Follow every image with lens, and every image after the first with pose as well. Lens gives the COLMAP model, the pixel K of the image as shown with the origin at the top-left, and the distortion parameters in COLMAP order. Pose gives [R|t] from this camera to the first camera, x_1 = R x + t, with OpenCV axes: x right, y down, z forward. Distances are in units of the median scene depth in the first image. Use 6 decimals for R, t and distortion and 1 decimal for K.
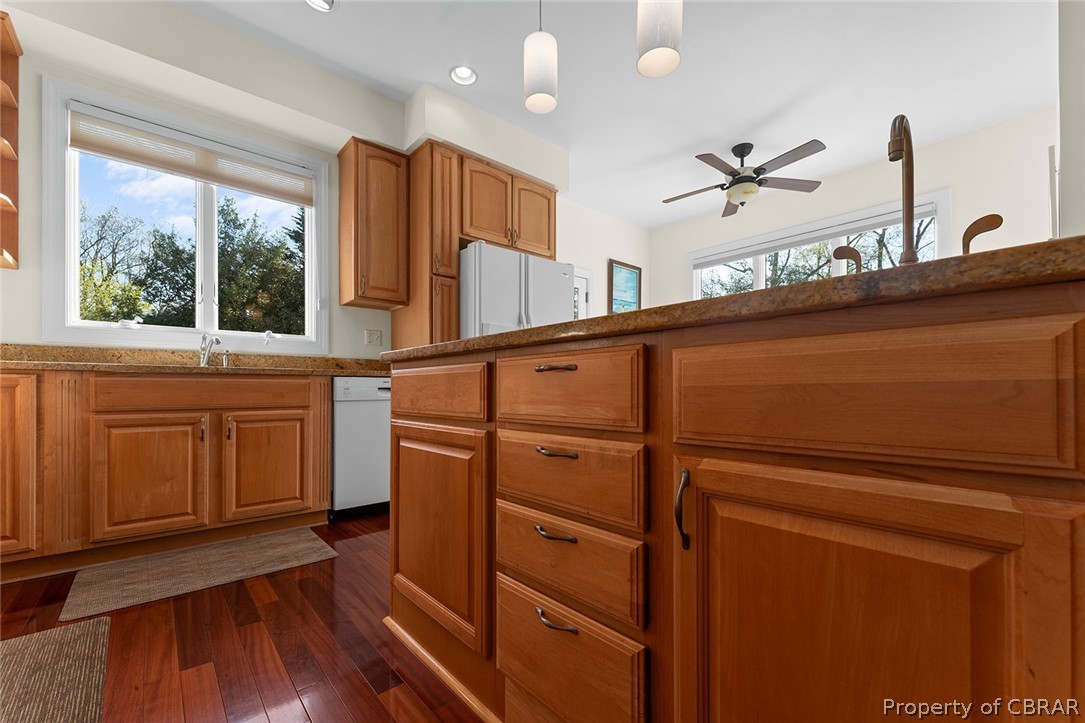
lens RADIAL K [[443.6, 0, 529.6], [0, 443.6, 383.0], [0, 0, 1]] dist [0.002031, -0.000422]
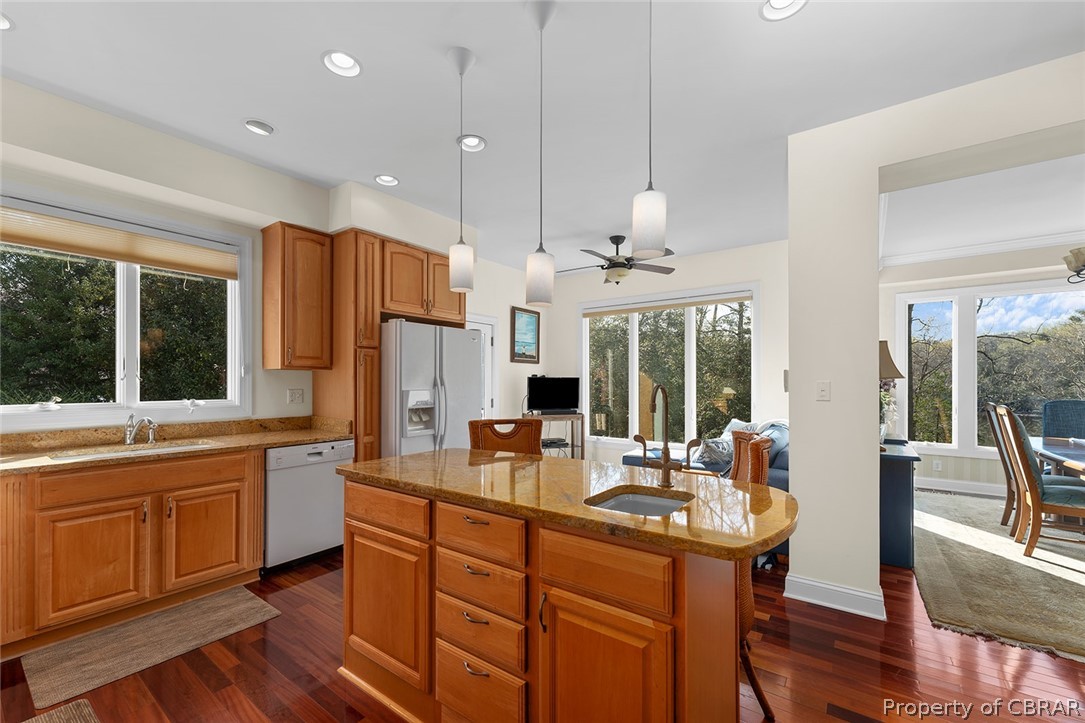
lens RADIAL K [[443.6, 0, 529.6], [0, 443.6, 383.0], [0, 0, 1]] dist [0.002031, -0.000422]
pose [[0.976923, 0.002152, 0.213579, -0.041064], [-0.003770, 0.999967, 0.007166, -0.223726], [-0.213556, -0.007805, 0.976900, -0.270773]]
